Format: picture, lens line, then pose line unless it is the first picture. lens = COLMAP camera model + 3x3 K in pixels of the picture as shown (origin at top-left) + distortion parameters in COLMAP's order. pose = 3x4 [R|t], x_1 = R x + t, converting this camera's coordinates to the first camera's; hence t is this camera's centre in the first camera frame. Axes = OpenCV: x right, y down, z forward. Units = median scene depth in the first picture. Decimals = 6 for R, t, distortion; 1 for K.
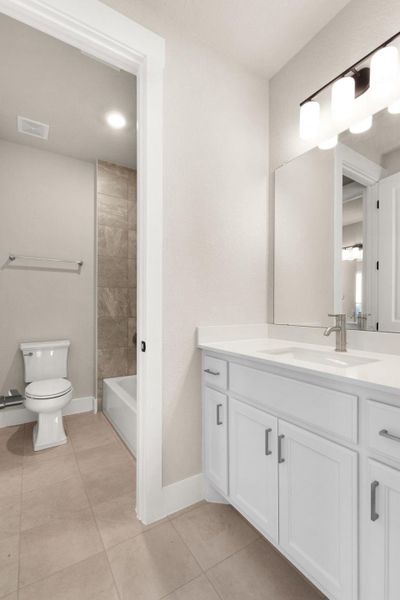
lens RADIAL K [[265.0, 0, 199.8], [0, 265.0, 305.7], [0, 0, 1]] dist [0.000113, -0.000415]
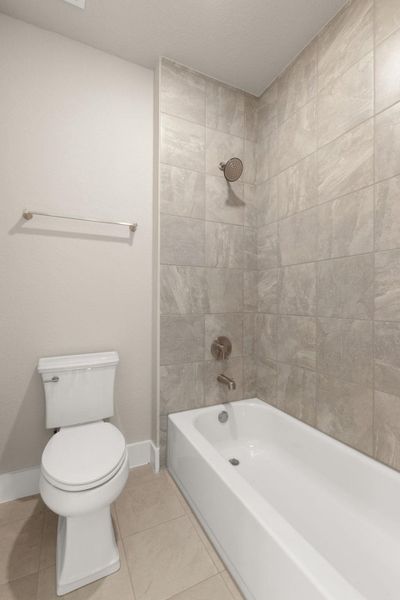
lens RADIAL K [[265.0, 0, 199.1], [0, 265.0, 295.9], [0, 0, 1]] dist [0.000113, -0.000415]
pose [[0.994839, 0.004278, -0.101380, -0.230444], [-0.003909, 0.999985, 0.003839, -0.001963], [0.101395, -0.003423, 0.994840, 0.392604]]
